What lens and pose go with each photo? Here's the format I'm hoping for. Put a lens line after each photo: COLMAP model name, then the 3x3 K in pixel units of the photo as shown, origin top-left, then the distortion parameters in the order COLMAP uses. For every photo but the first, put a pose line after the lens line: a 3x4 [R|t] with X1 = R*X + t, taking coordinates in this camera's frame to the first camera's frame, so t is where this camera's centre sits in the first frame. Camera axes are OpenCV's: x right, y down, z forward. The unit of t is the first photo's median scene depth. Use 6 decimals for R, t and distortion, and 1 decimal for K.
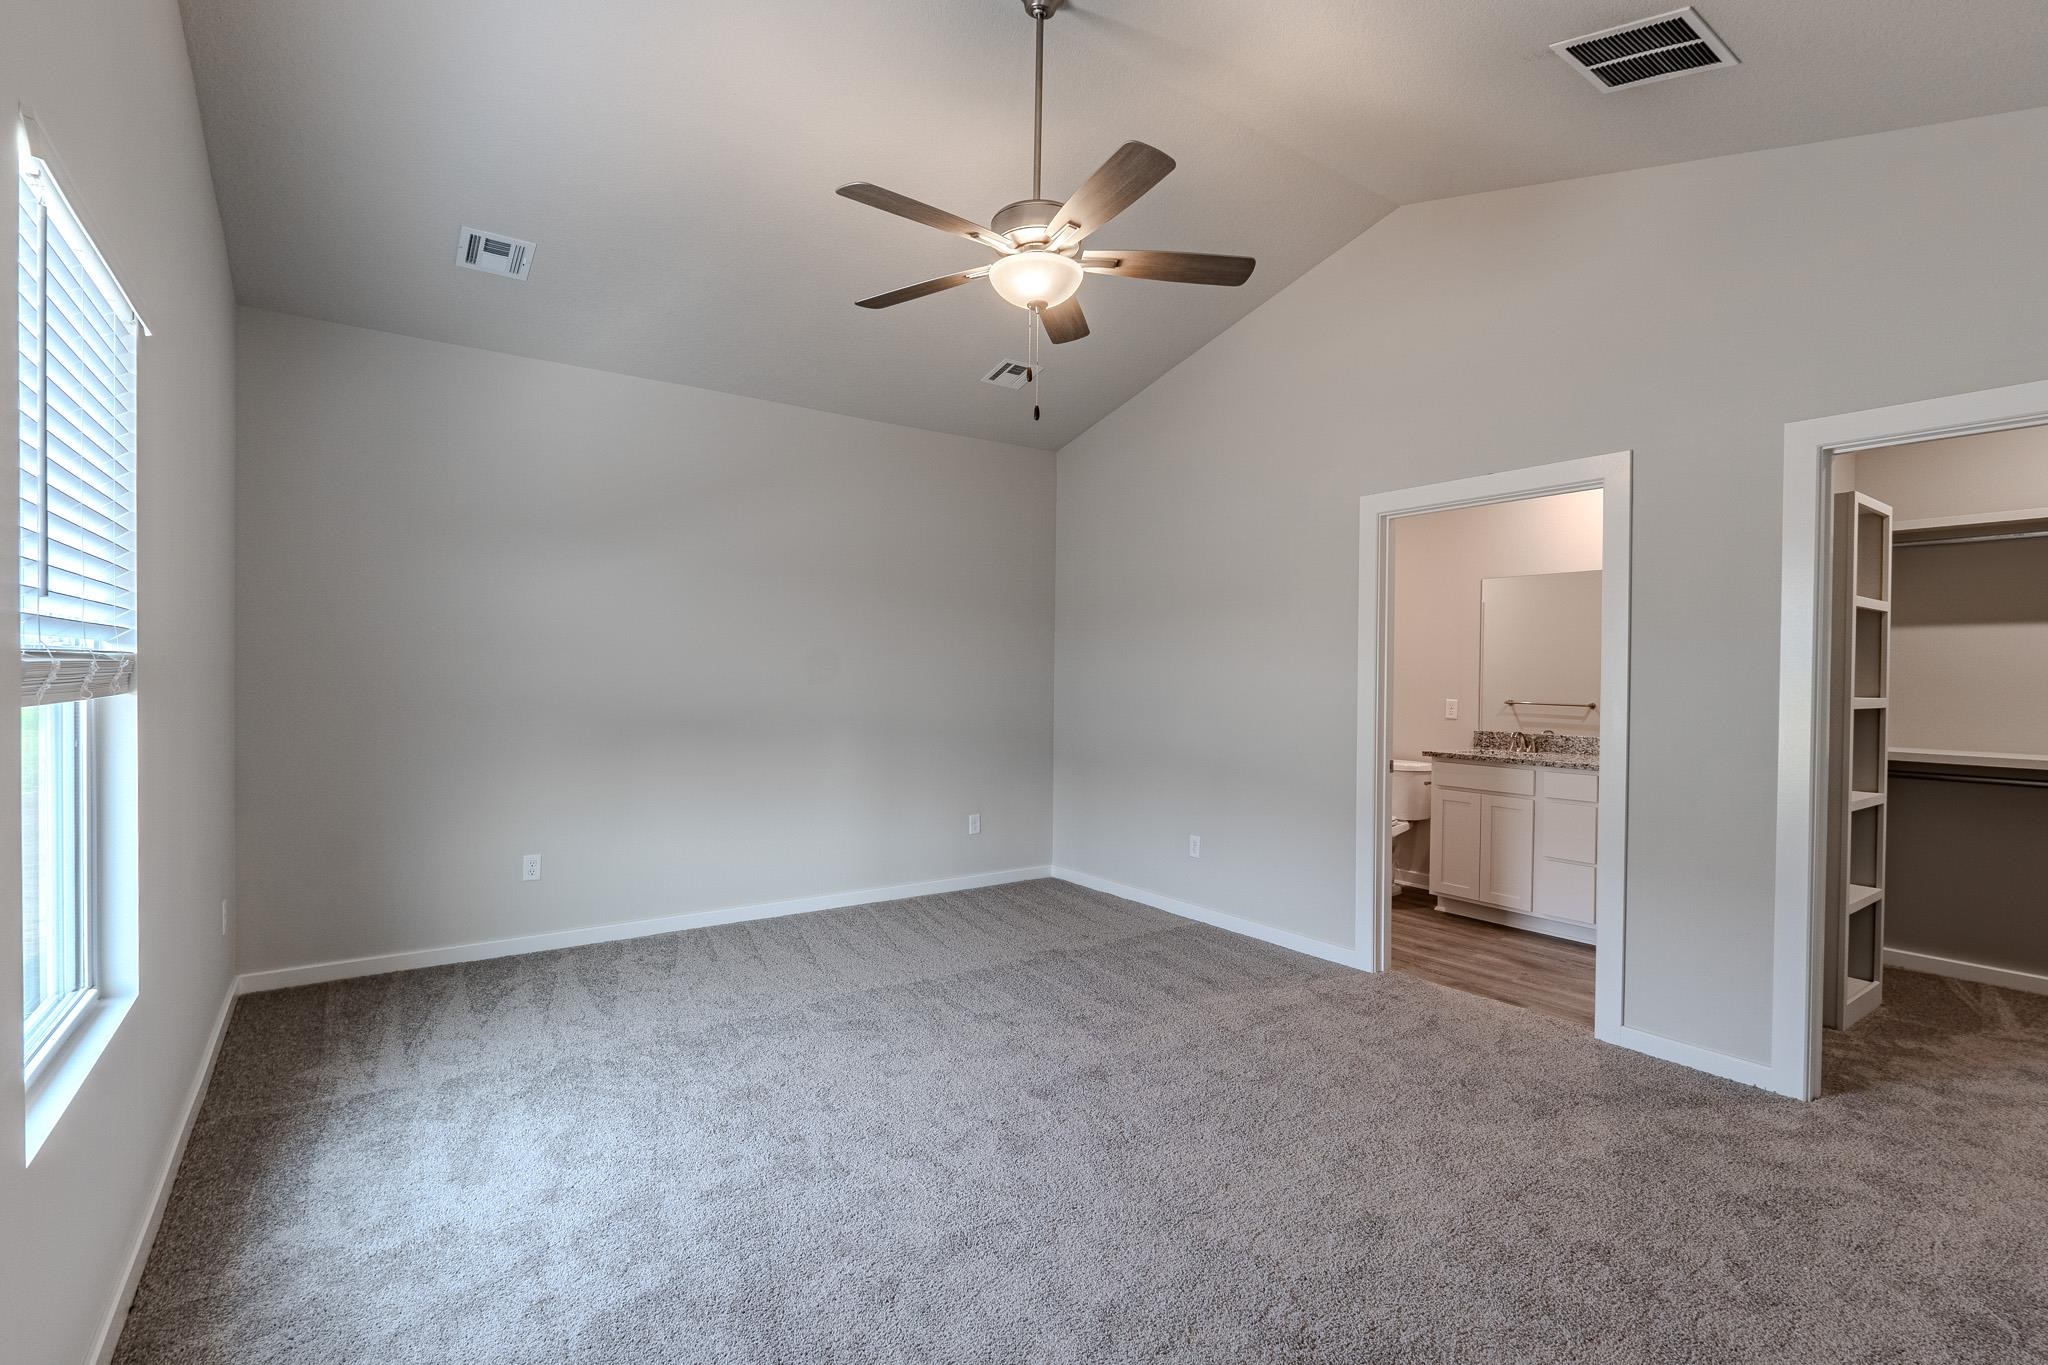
lens RADIAL K [[943.2, 0, 1023.6], [0, 943.2, 678.7], [0, 0, 1]] dist [-0.005785, -0.000254]
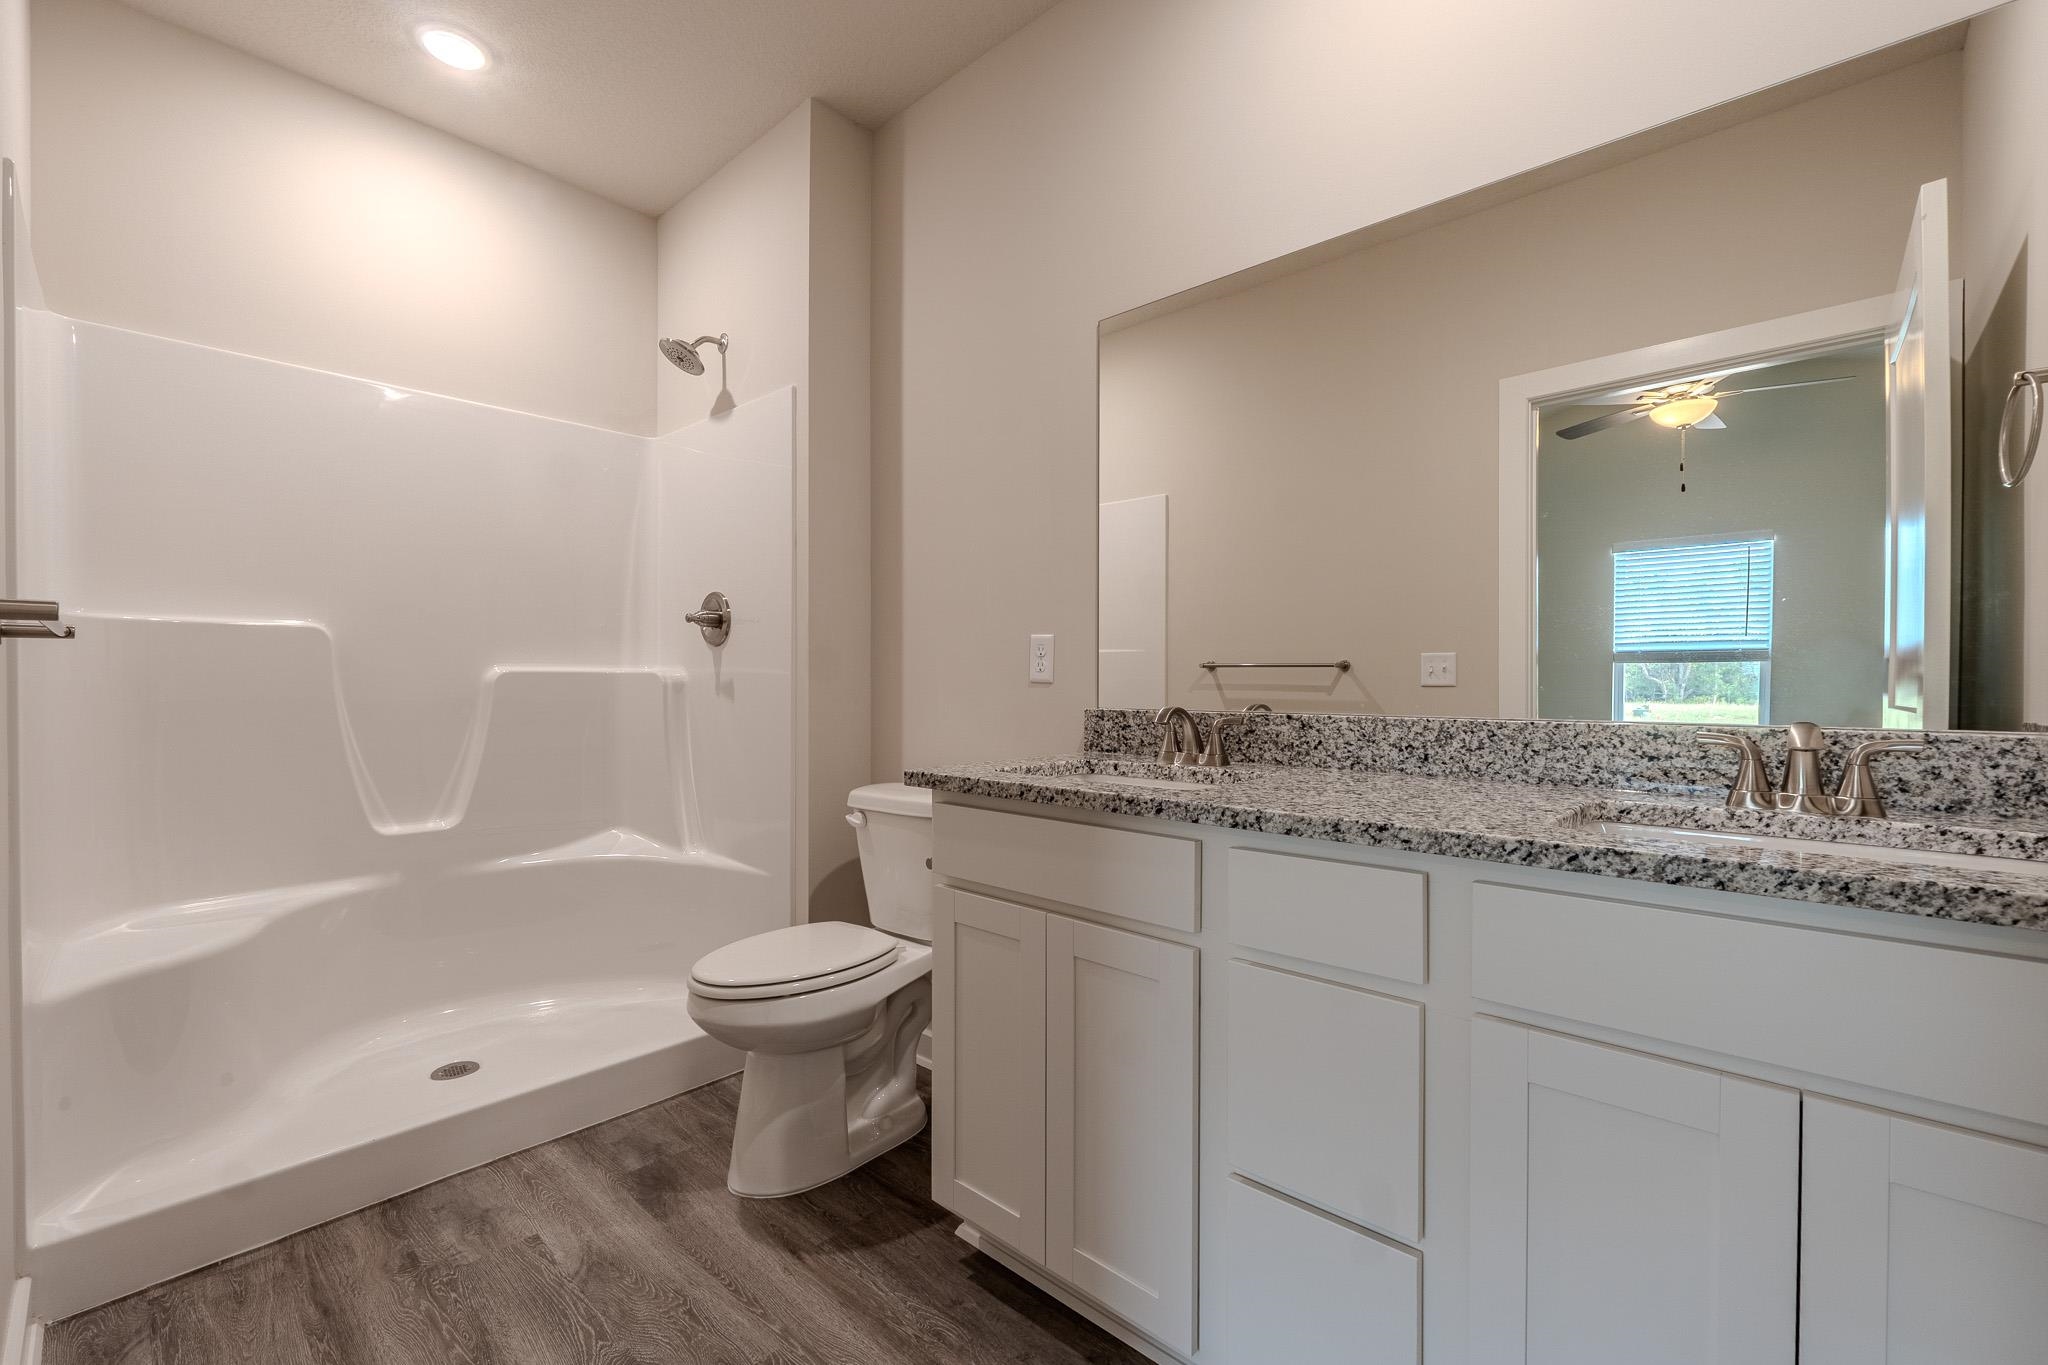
lens RADIAL K [[854.3, 0, 1032.8], [0, 854.3, 684.1], [0, 0, 1]] dist [-0.005479, -0.000144]
pose [[0.975814, -0.010182, 0.218364, 0.406399], [0.010492, 0.999945, -0.000260, 0.047501], [-0.218350, 0.002545, 0.975867, 0.706448]]
